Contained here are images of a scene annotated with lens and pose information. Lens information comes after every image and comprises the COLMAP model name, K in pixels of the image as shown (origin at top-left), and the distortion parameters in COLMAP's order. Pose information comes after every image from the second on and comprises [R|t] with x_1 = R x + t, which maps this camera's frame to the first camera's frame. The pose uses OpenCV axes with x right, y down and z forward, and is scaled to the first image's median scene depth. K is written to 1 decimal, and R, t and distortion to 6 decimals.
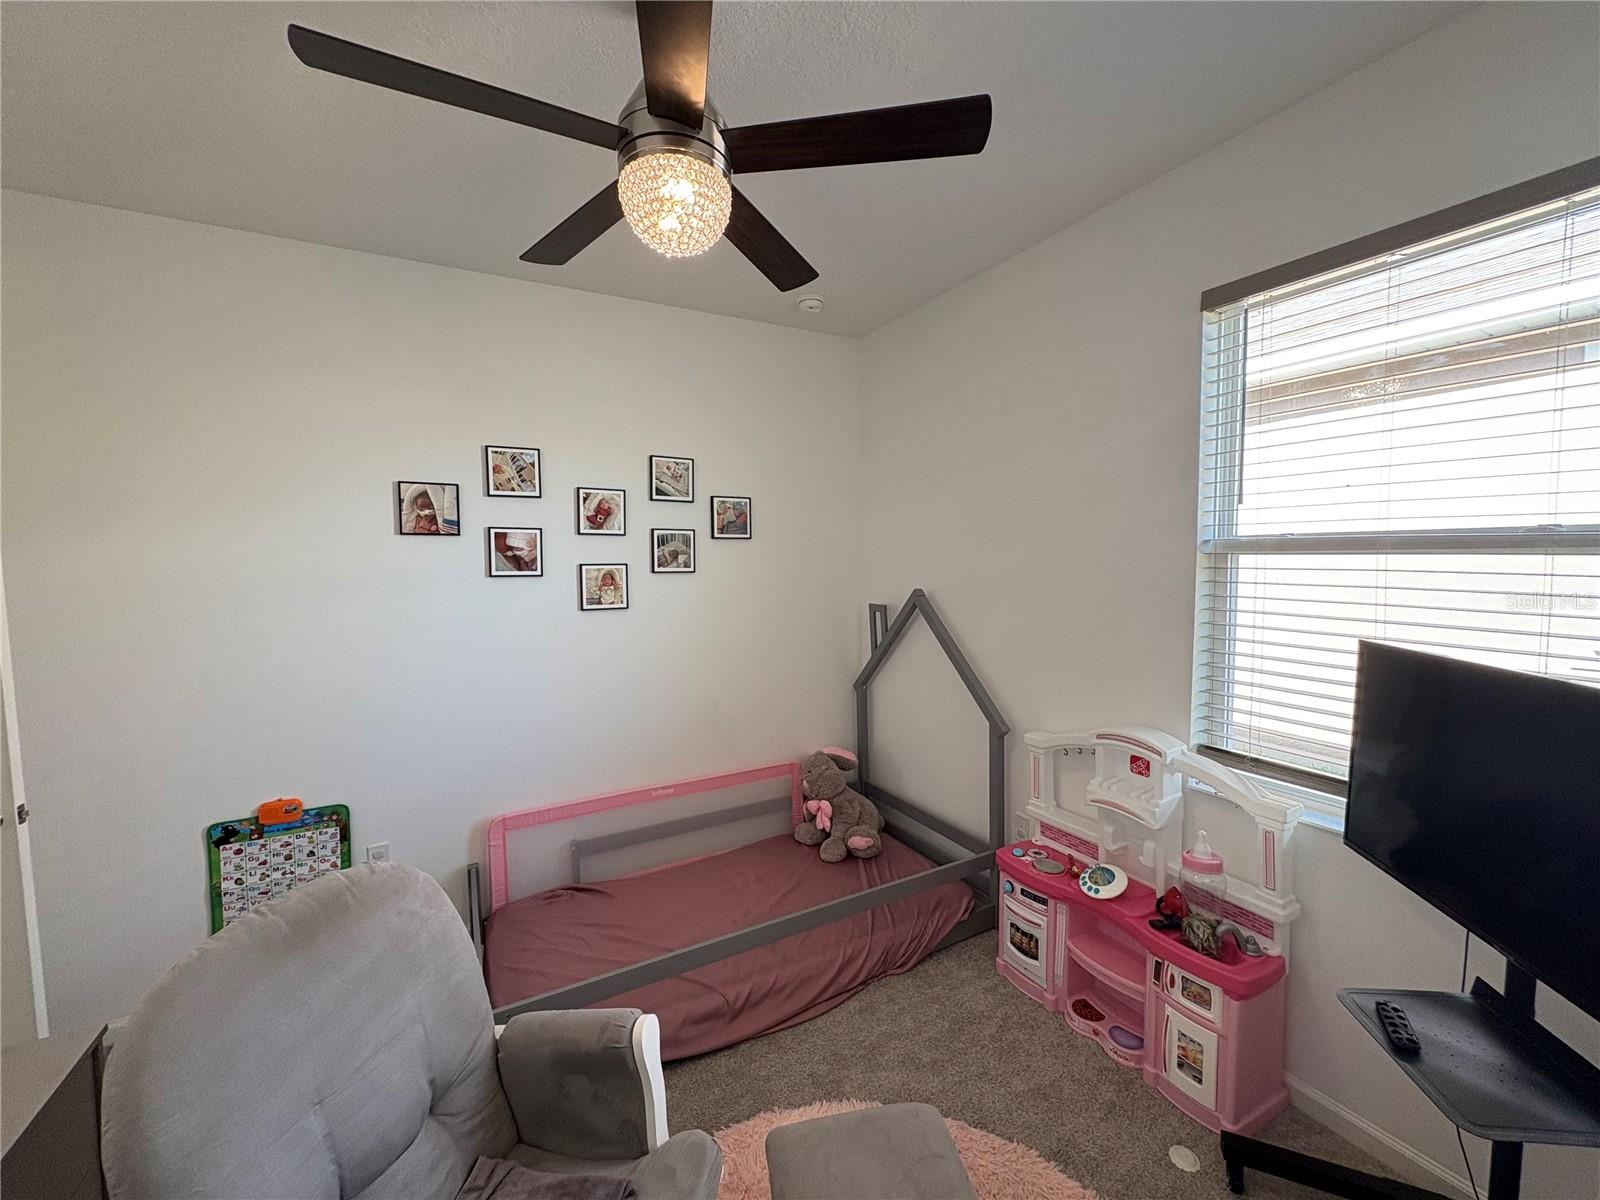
lens RADIAL K [[637.9, 0, 803.1], [0, 637.9, 600.9], [0, 0, 1]] dist [-0.001140, 0.000153]
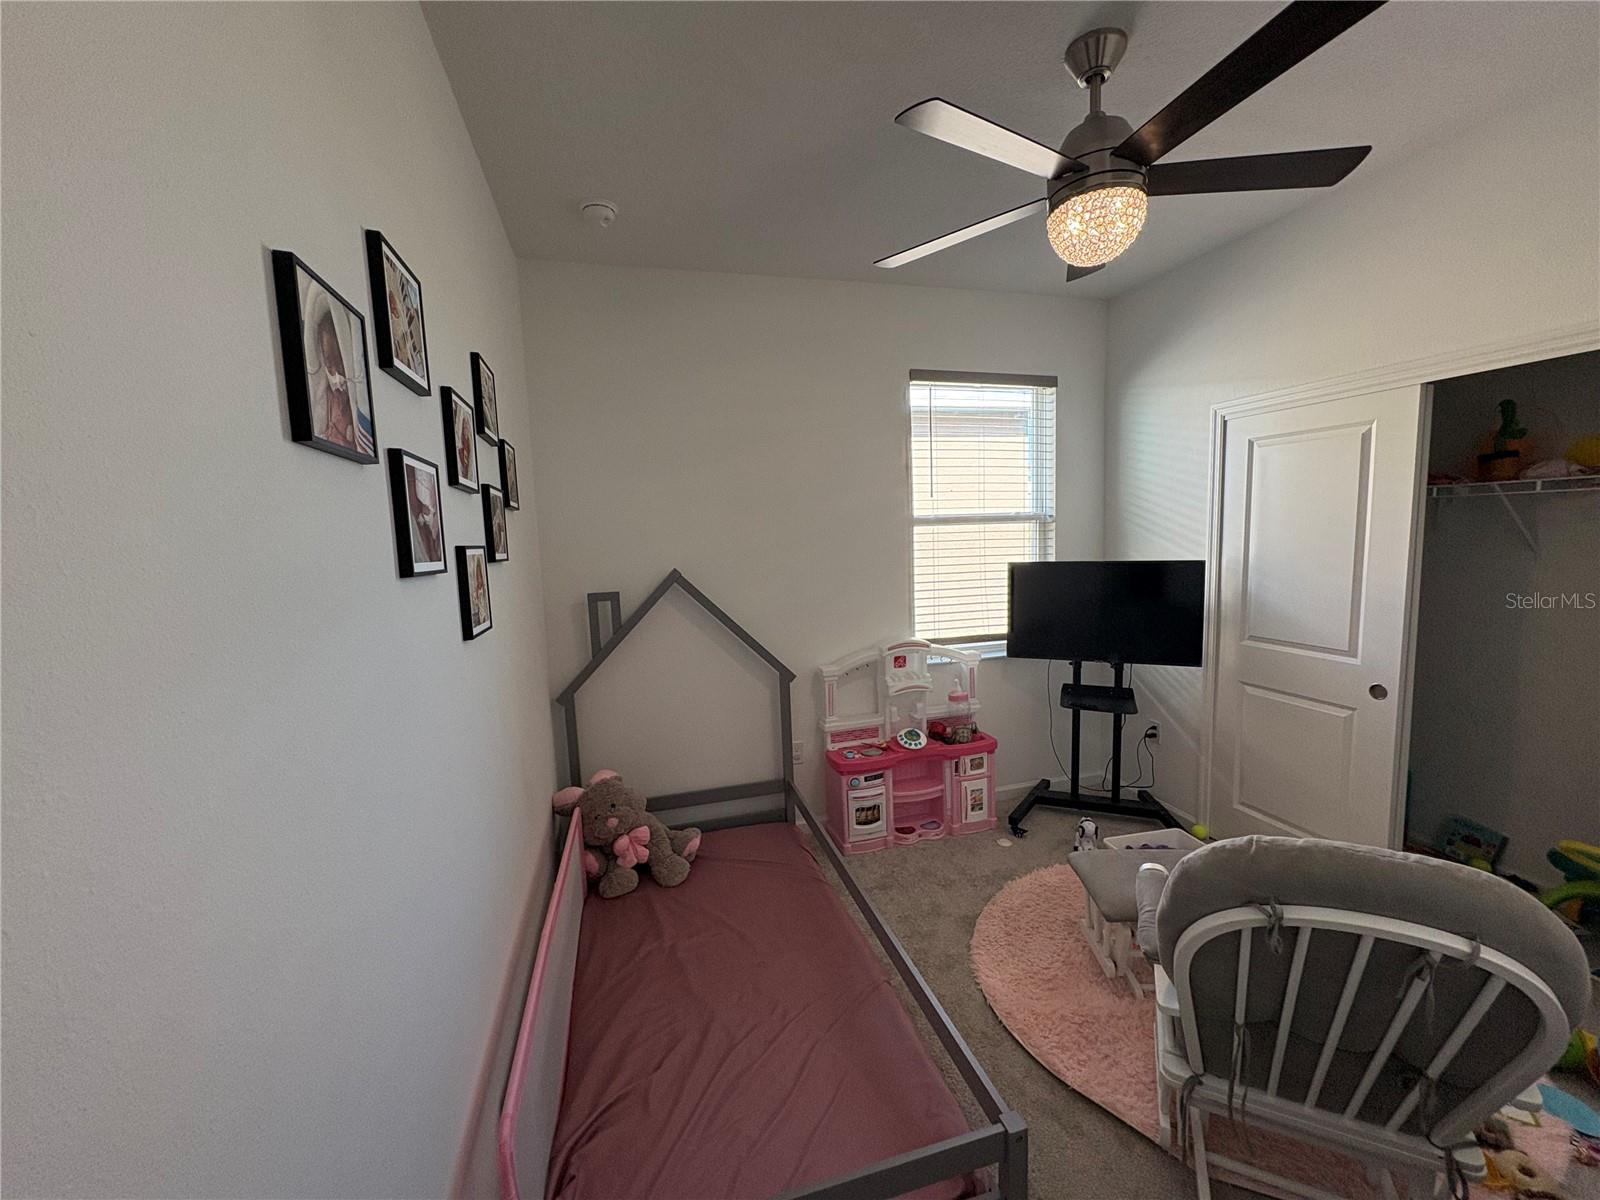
lens RADIAL K [[637.9, 0, 803.1], [0, 637.9, 600.9], [0, 0, 1]] dist [-0.001140, 0.000153]
pose [[0.230090, -0.101090, 0.967905, -0.959927], [0.101957, 0.991621, 0.079329, -0.034885], [-0.967814, 0.080432, 0.238469, 0.790881]]
